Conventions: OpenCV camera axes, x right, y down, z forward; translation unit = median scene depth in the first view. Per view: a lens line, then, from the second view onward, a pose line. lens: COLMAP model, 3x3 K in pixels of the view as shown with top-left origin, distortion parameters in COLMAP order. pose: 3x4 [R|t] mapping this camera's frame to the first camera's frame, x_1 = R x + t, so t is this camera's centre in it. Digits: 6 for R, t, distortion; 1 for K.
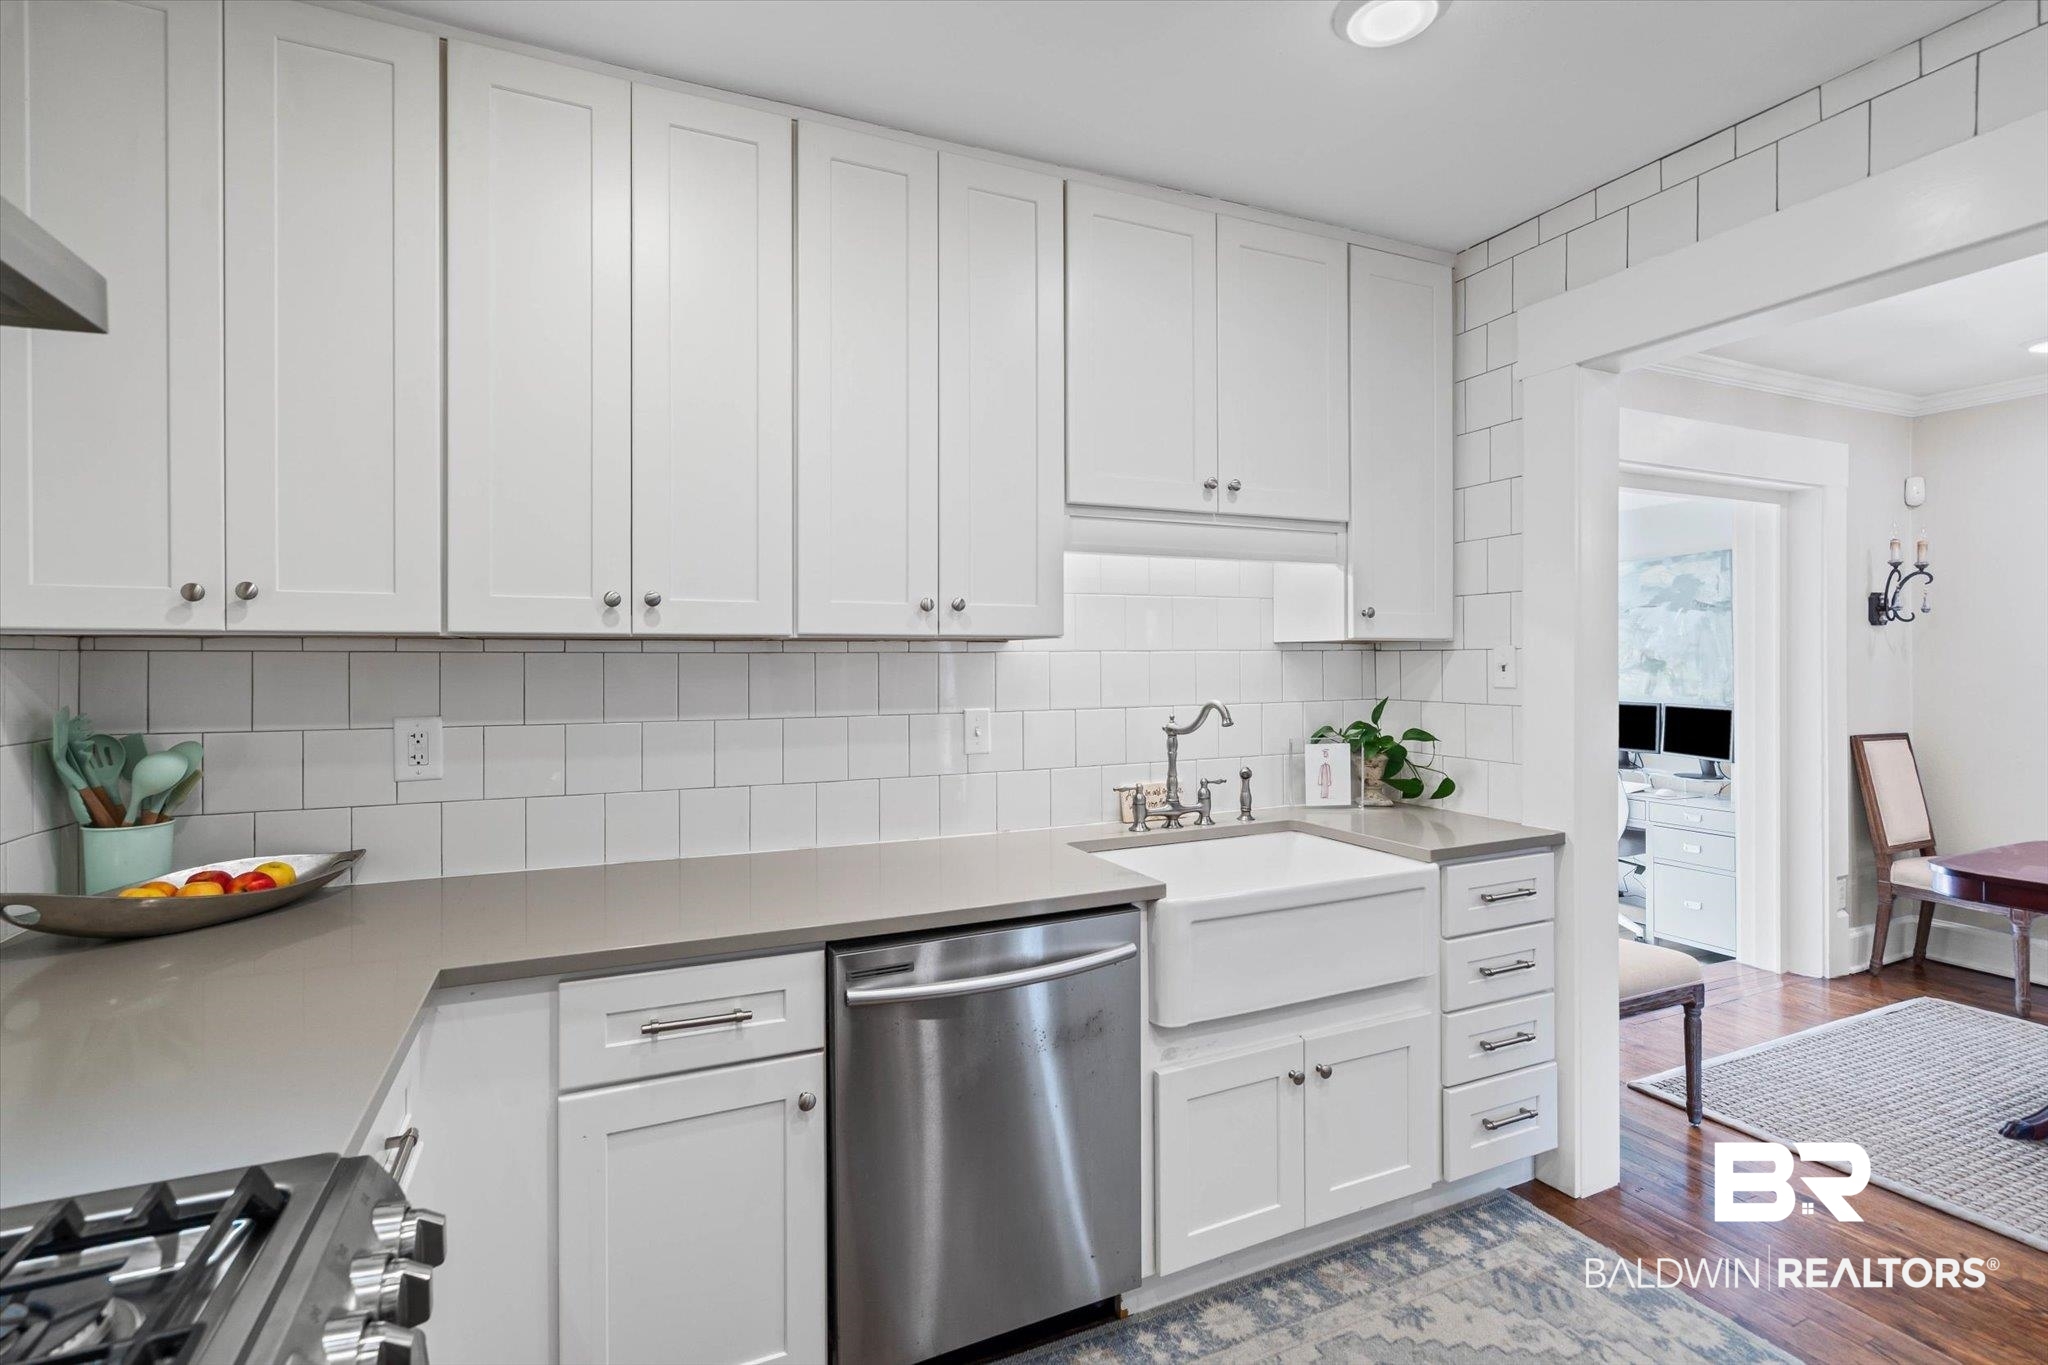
lens RADIAL K [[921.3, 0, 1024.0], [0, 921.3, 682.5], [0, 0, 1]] dist [0.001136, -0.000291]
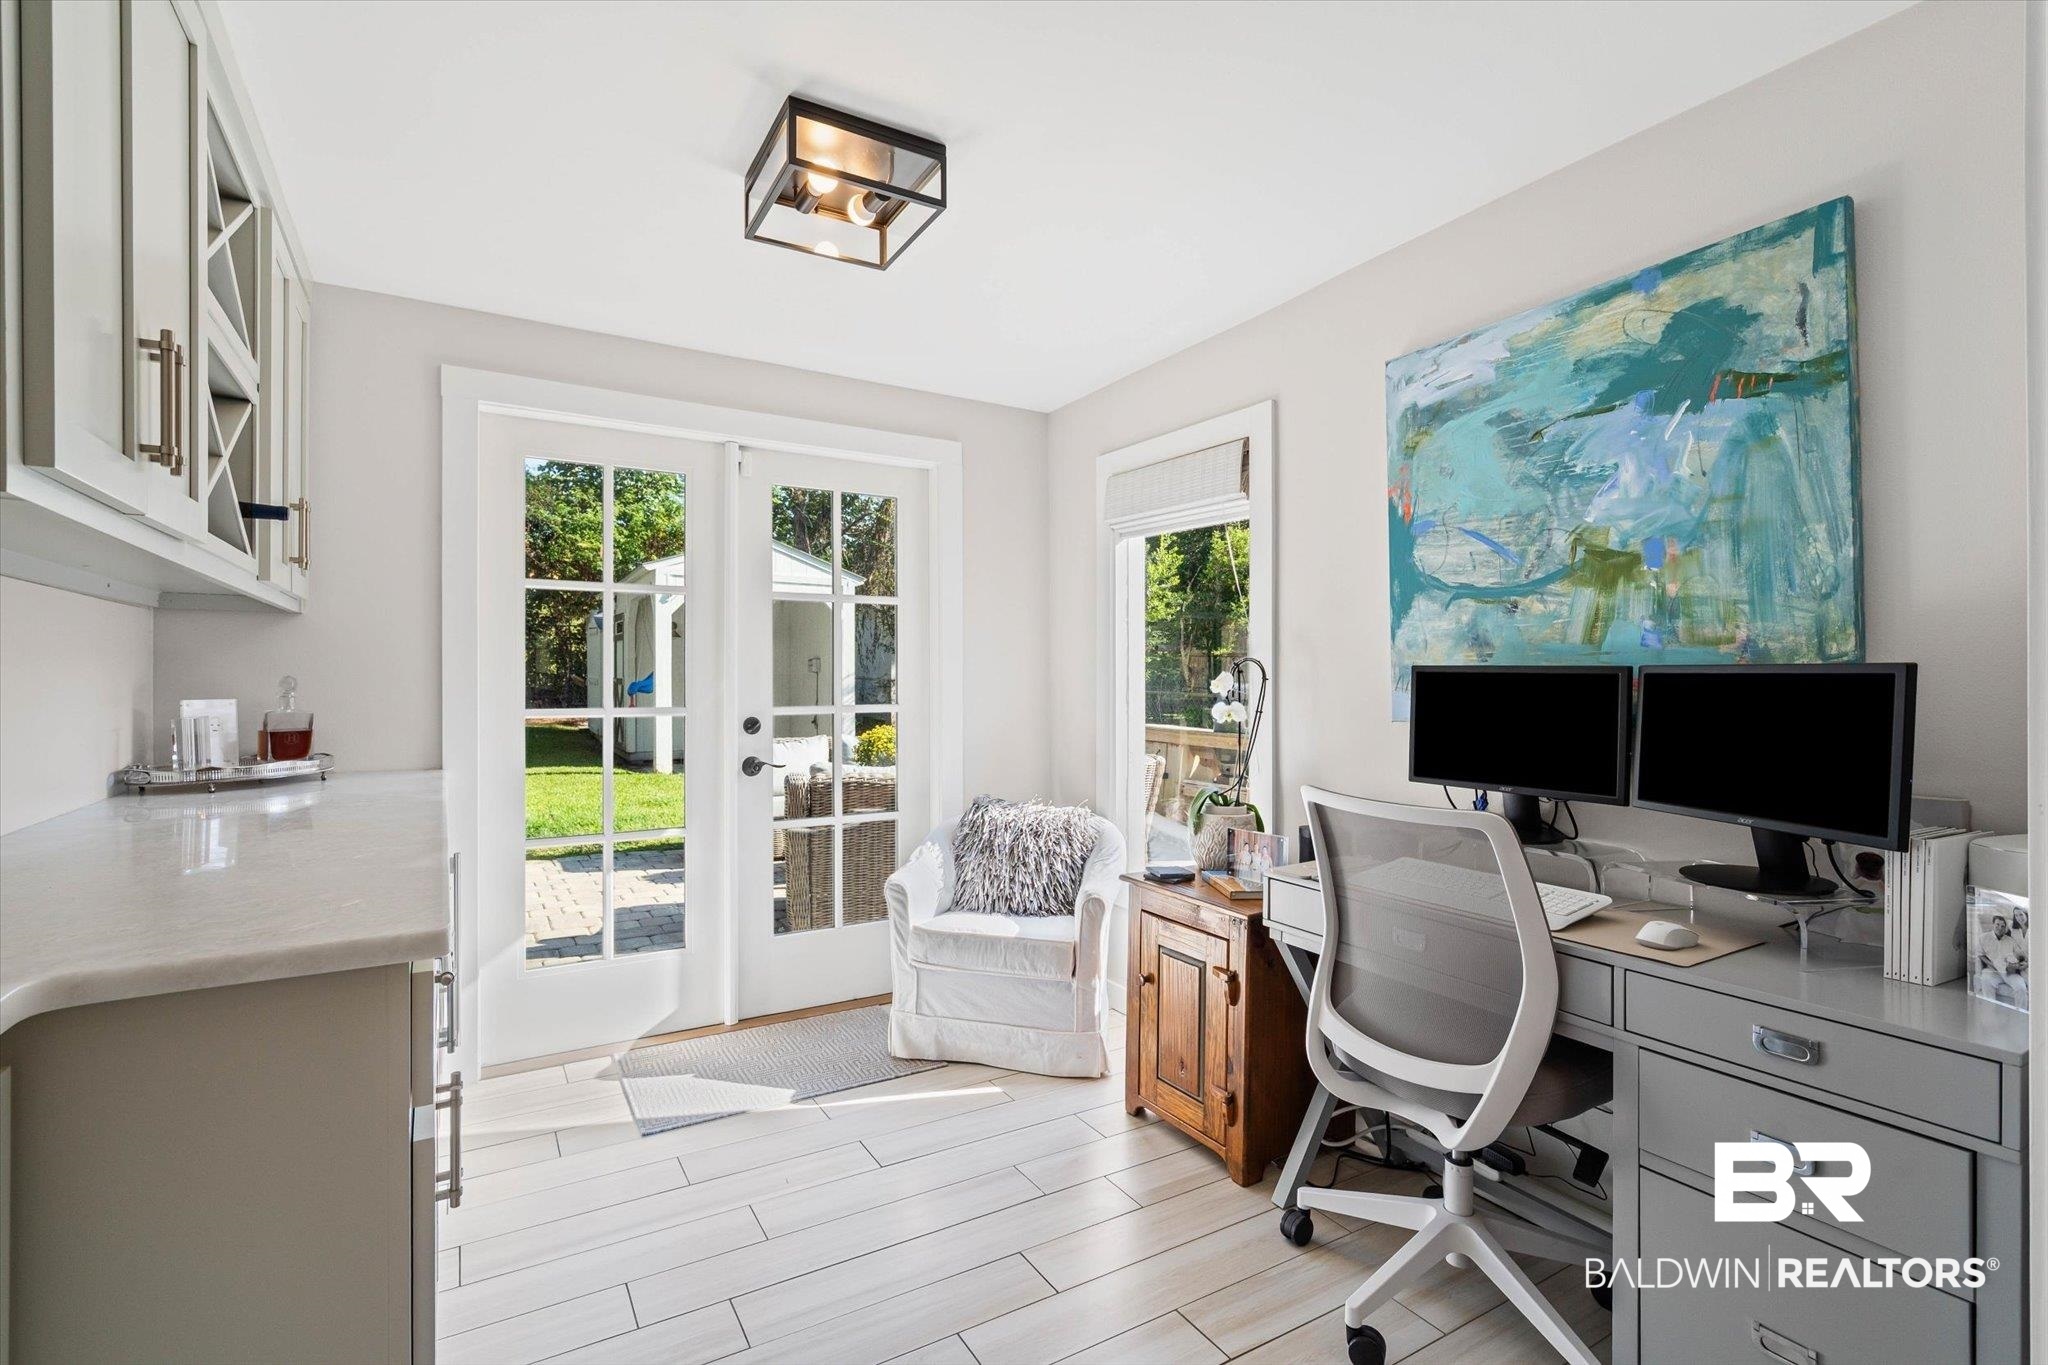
lens RADIAL K [[941.1, 0, 1004.3], [0, 941.1, 678.5], [0, 0, 1]] dist [-0.000406, -0.000086]
pose [[0.992403, 0.009499, 0.122666, 0.415257], [-0.008144, 0.999900, -0.011540, 0.034724], [-0.122763, 0.010453, 0.992381, 0.686741]]
